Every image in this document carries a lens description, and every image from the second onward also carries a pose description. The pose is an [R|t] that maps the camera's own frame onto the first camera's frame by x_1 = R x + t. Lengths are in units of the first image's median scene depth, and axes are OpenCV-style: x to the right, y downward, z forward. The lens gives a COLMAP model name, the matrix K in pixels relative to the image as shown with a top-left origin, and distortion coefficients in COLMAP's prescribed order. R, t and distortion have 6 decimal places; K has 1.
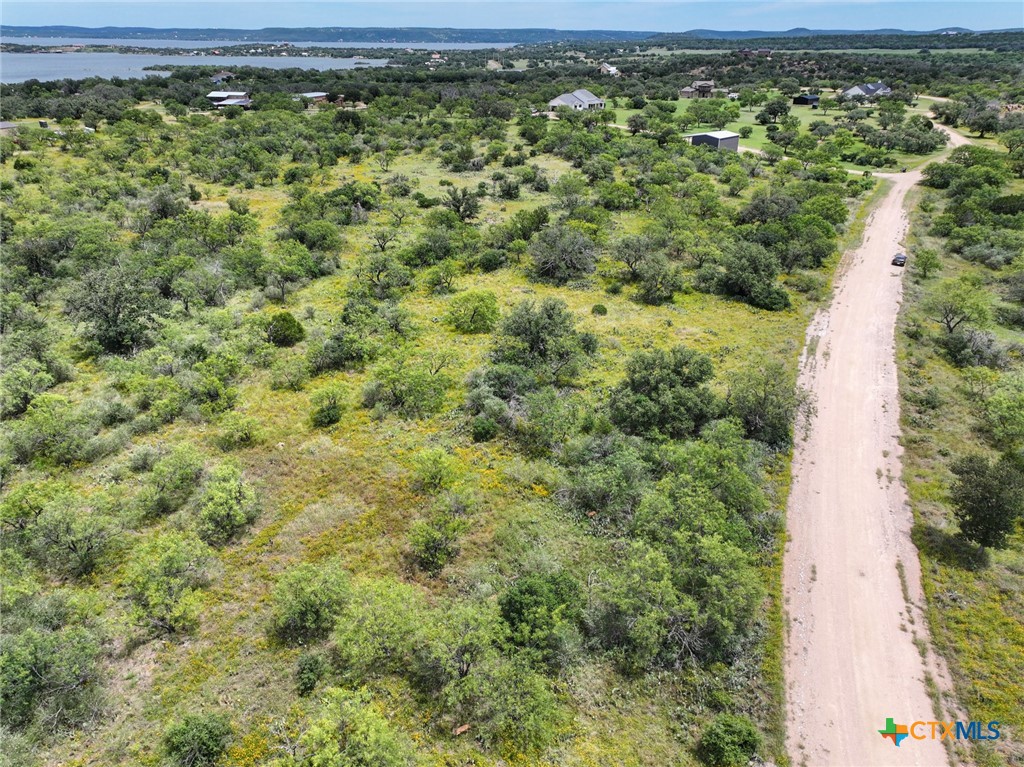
lens RADIAL K [[718.2, 0, 515.8], [0, 718.2, 381.3], [0, 0, 1]] dist [-0.003059, 0.023074]
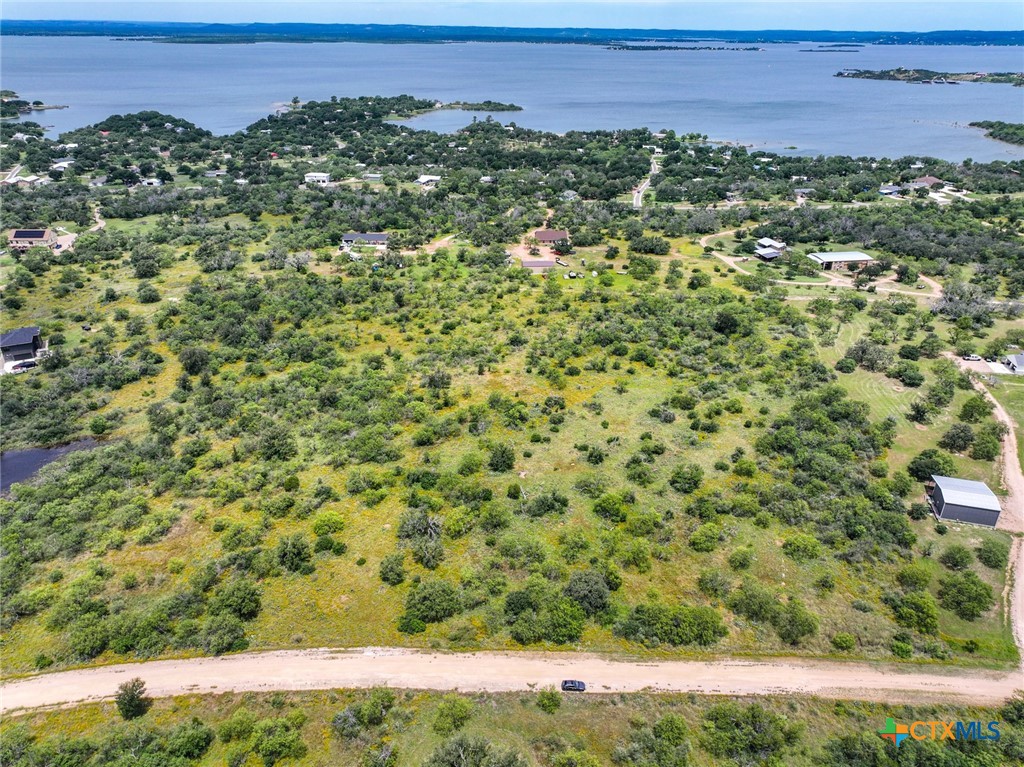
lens RADIAL K [[718.2, 0, 515.8], [0, 718.2, 381.3], [0, 0, 1]] dist [-0.003059, 0.023074]
pose [[0.458464, 0.395341, -0.795937, 1.830248], [-0.394708, 0.893007, 0.216202, -1.234193], [0.796251, 0.215042, 0.565456, 0.246641]]
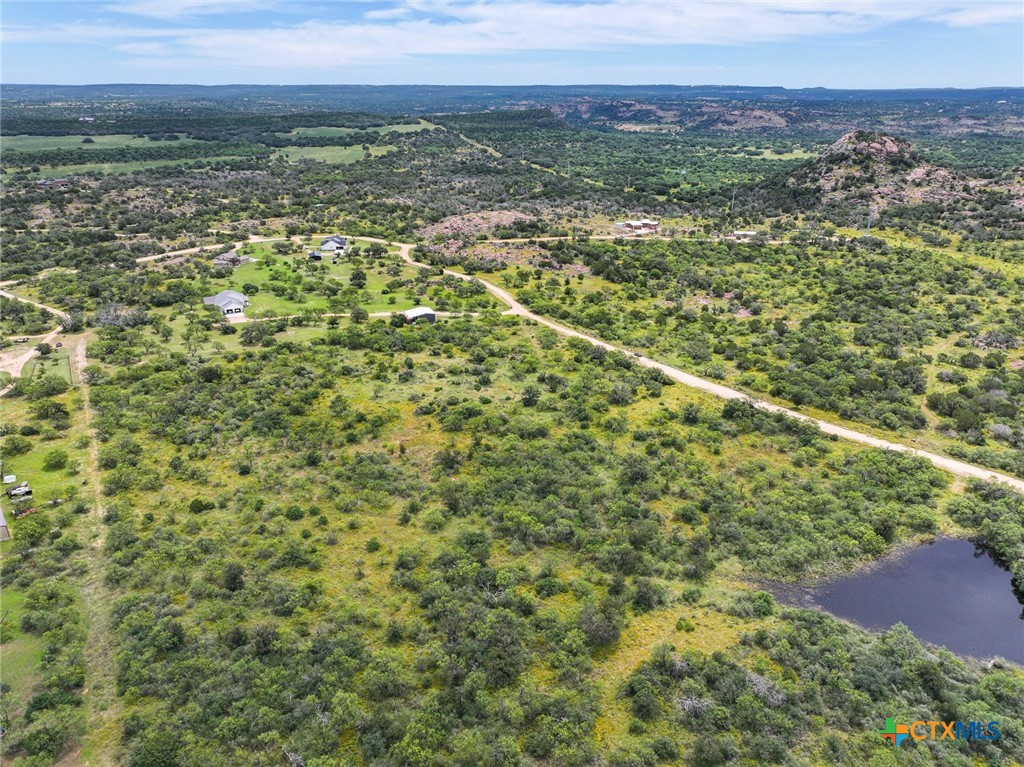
lens RADIAL K [[727.1, 0, 511.1], [0, 727.1, 372.2], [0, 0, 1]] dist [0.005252, 0.007702]
pose [[0.446587, -0.324556, 0.833800, -3.188766], [0.384106, 0.911195, 0.148953, -1.108837], [-0.808098, 0.253747, 0.531592, -0.178751]]
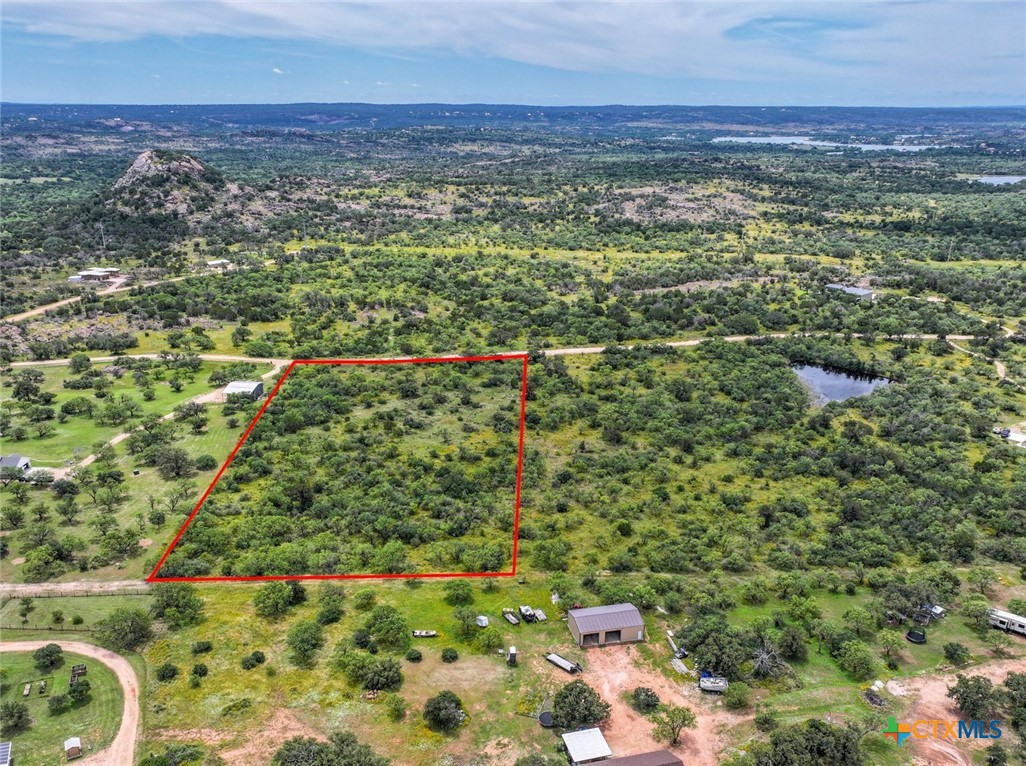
lens RADIAL K [[850.5, 0, 513.0], [0, 850.5, 383.0], [0, 0, 1]] dist [-0.004638, 0.000347]
pose [[-0.605139, -0.247036, 0.756822, -3.607347], [0.342303, 0.777543, 0.527499, -2.942847], [-0.718773, 0.578273, -0.385961, 3.550571]]
